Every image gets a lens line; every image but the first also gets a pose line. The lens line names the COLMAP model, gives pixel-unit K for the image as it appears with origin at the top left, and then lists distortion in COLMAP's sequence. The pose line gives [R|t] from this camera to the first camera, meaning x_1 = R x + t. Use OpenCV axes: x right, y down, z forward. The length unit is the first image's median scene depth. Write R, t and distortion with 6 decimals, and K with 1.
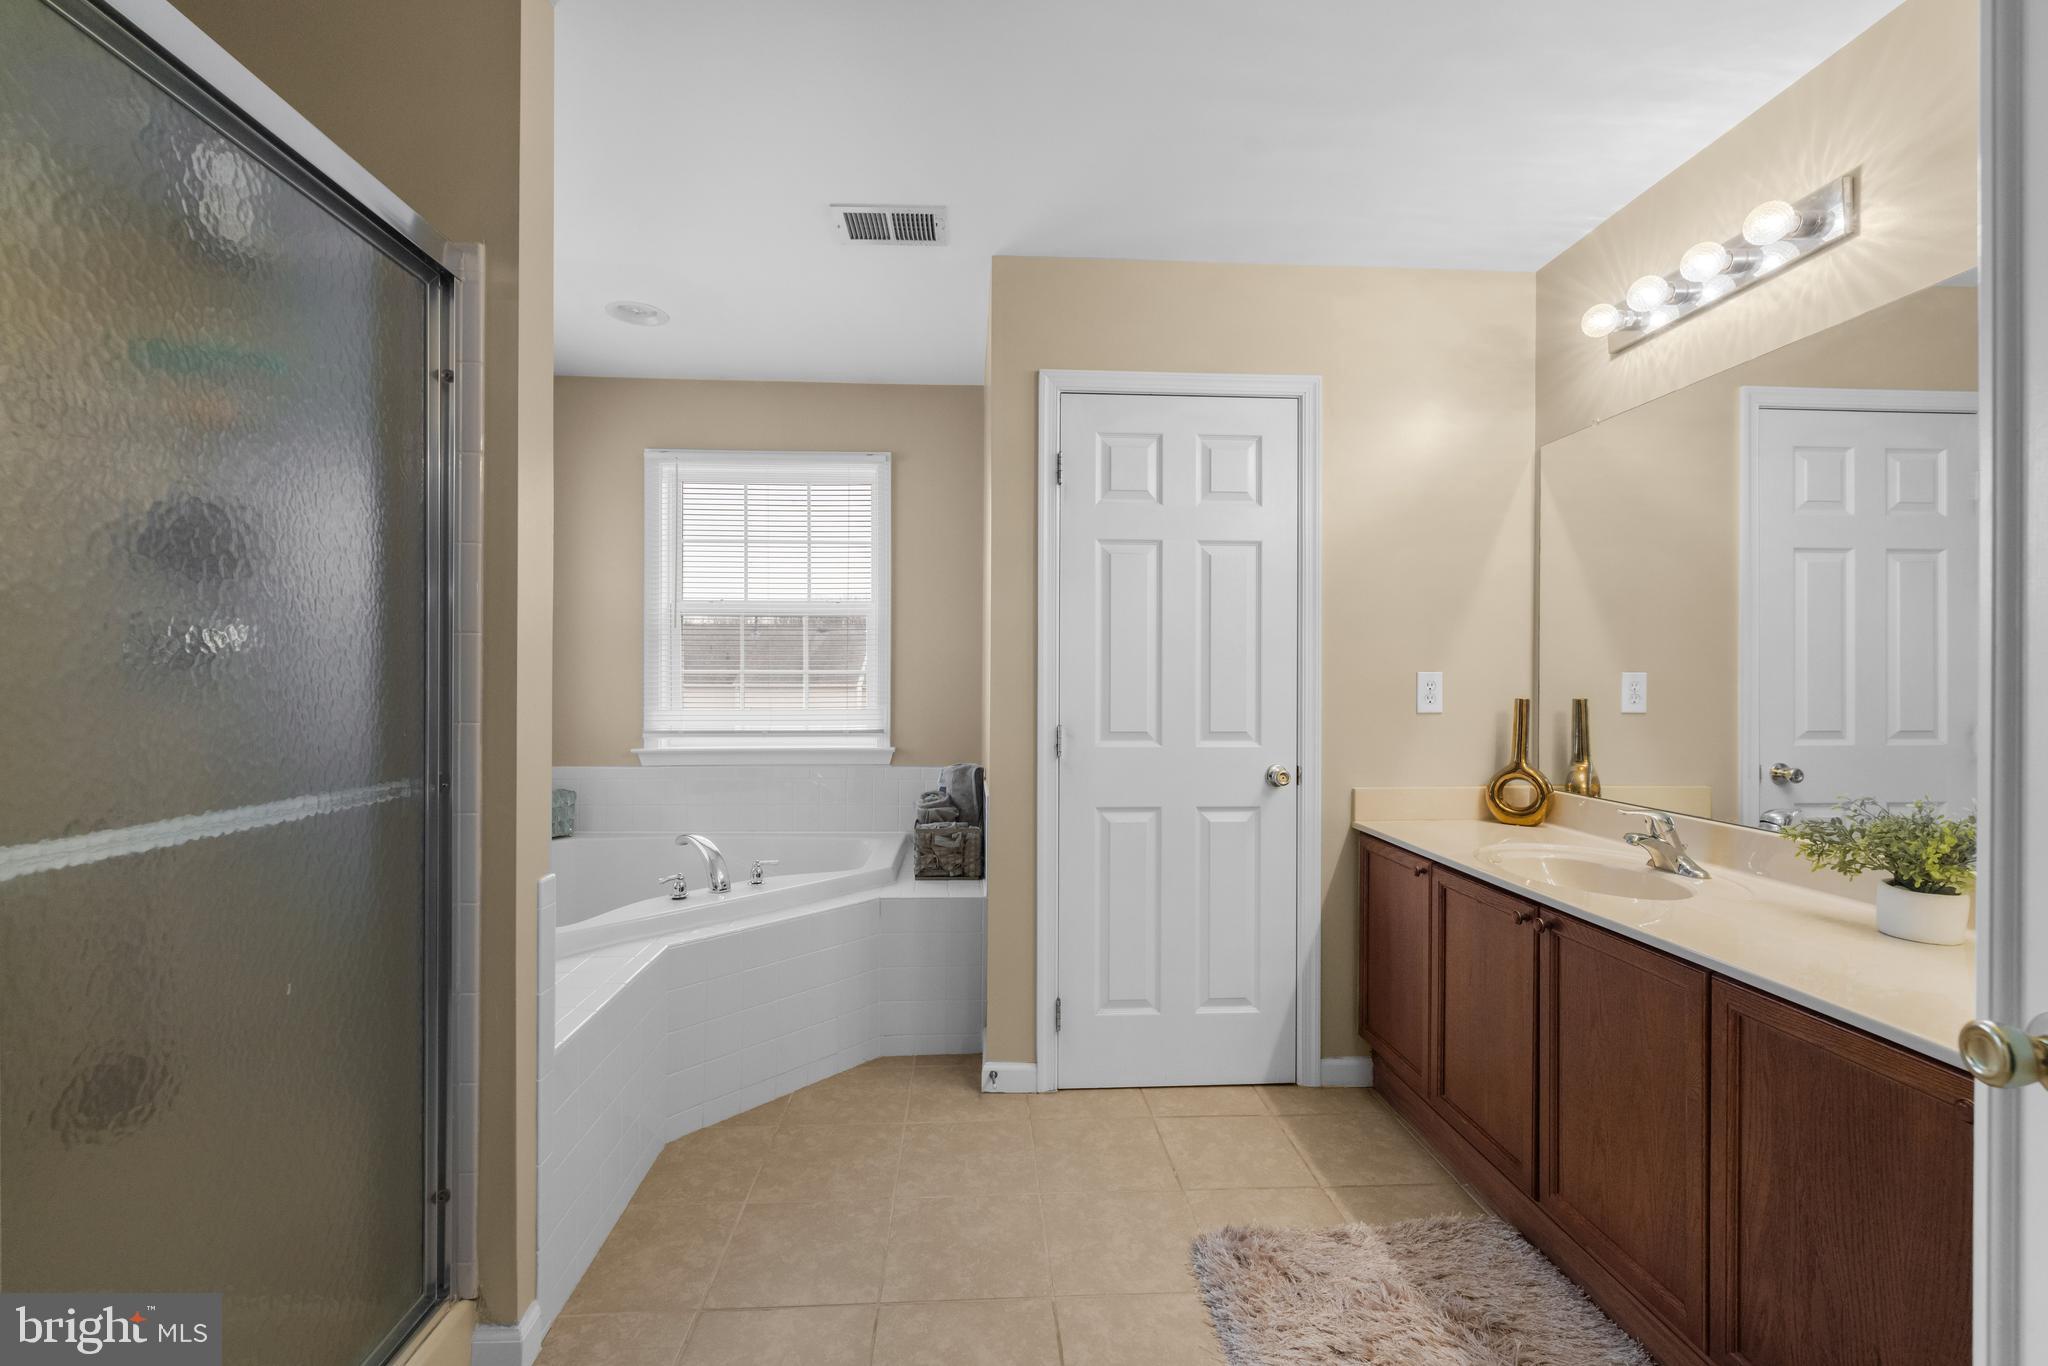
lens RADIAL K [[871.3, 0, 1022.3], [0, 871.3, 680.2], [0, 0, 1]] dist [-0.004309, -0.000548]
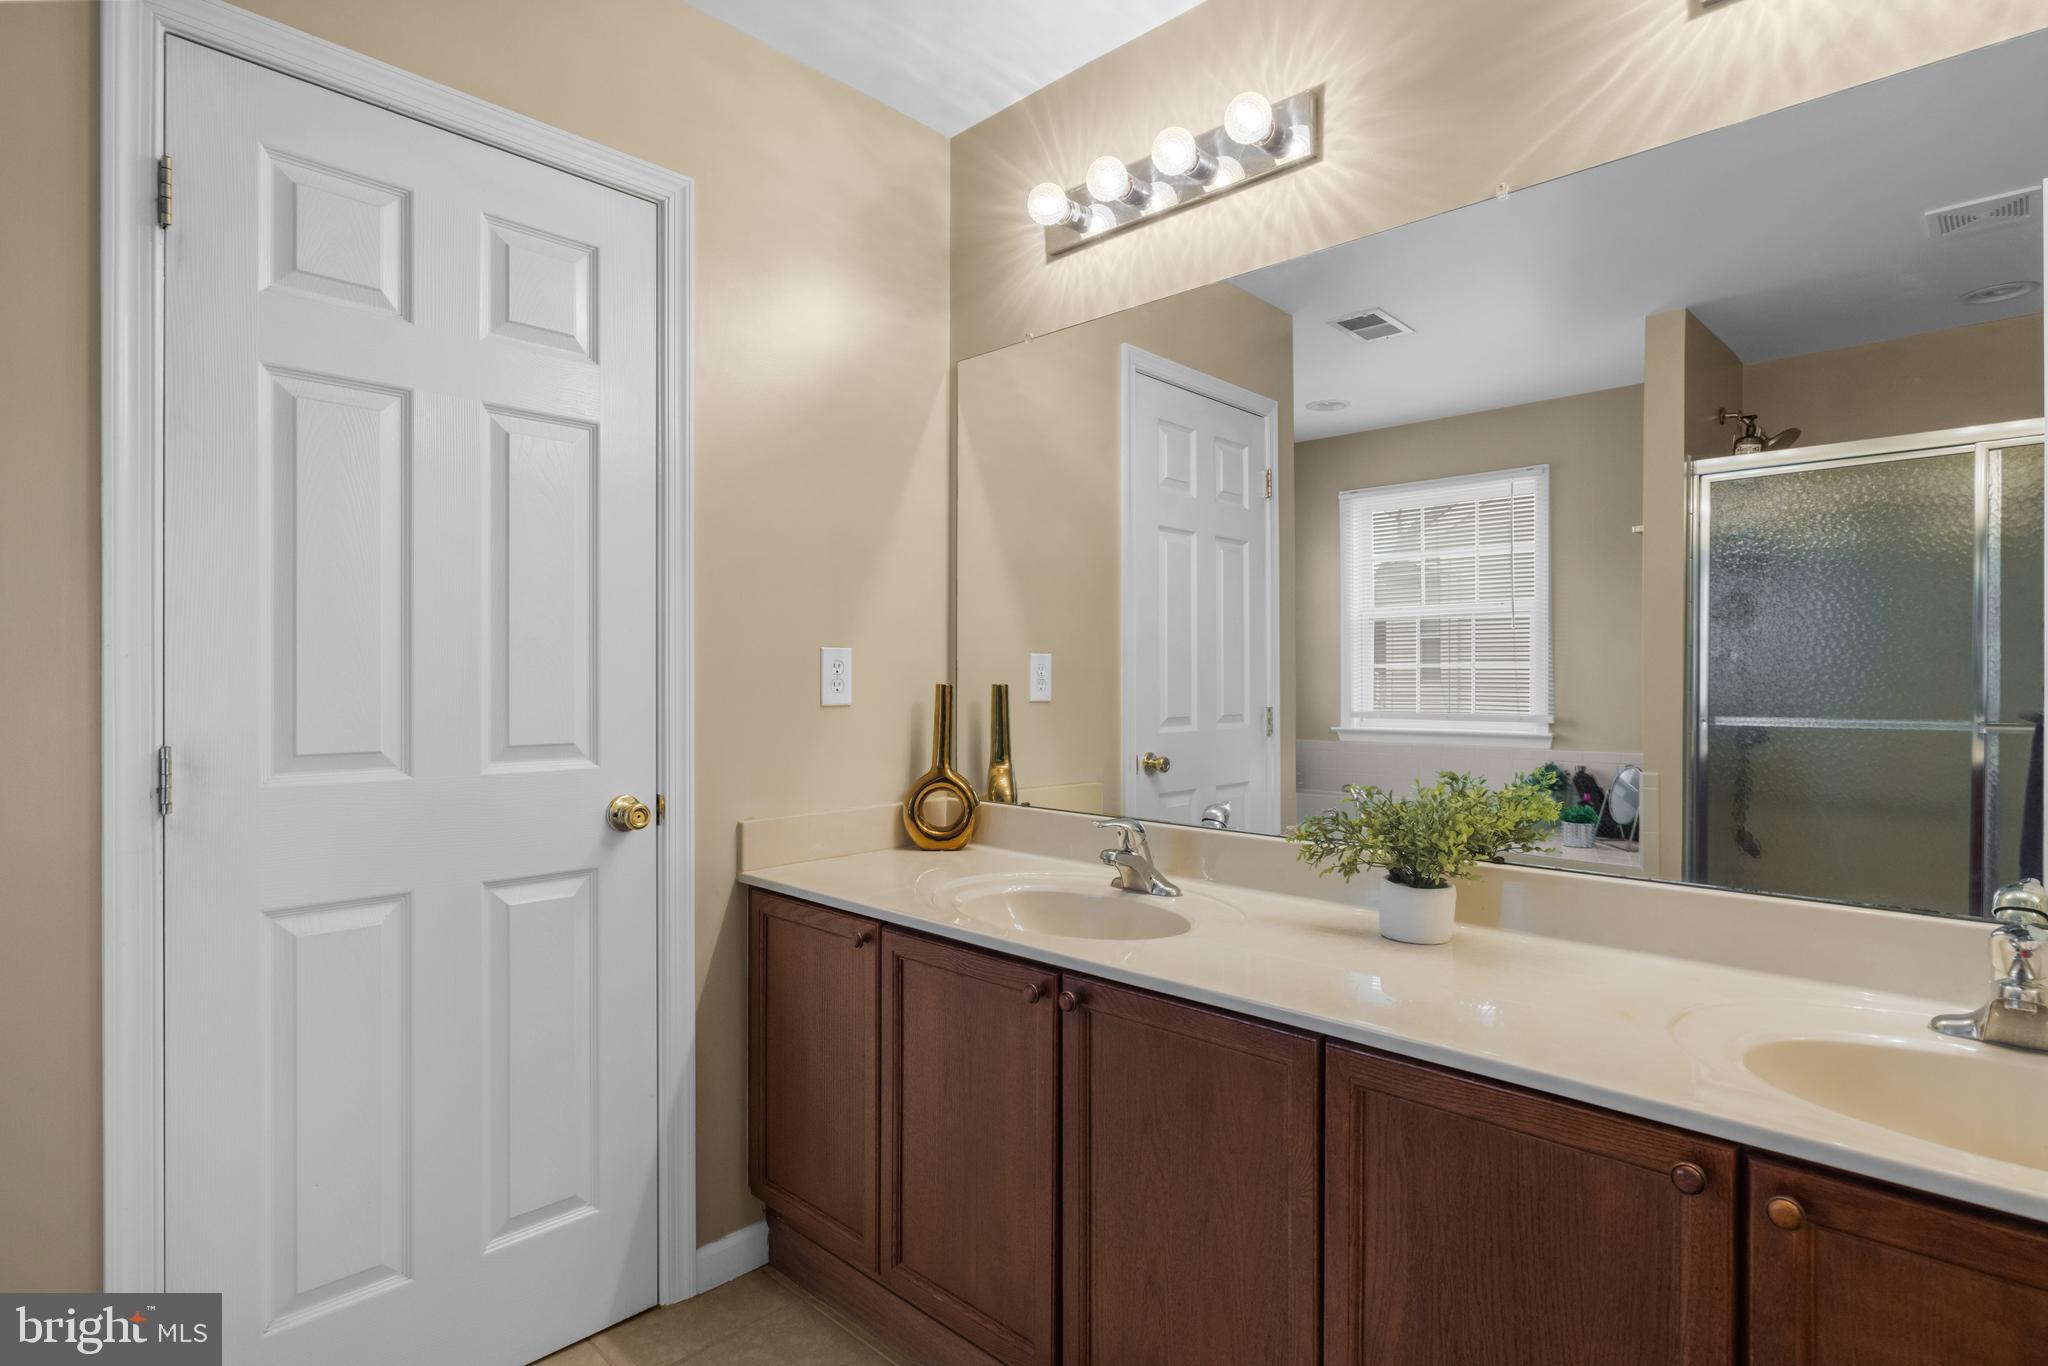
lens RADIAL K [[1050.5, 0, 1027.4], [0, 1050.5, 681.5], [0, 0, 1]] dist [-0.005053, 0.001117]
pose [[0.732403, -0.003480, 0.680863, -0.000845], [0.000693, 0.999990, 0.004365, 0.014907], [-0.680872, -0.002724, 0.732398, 0.277255]]
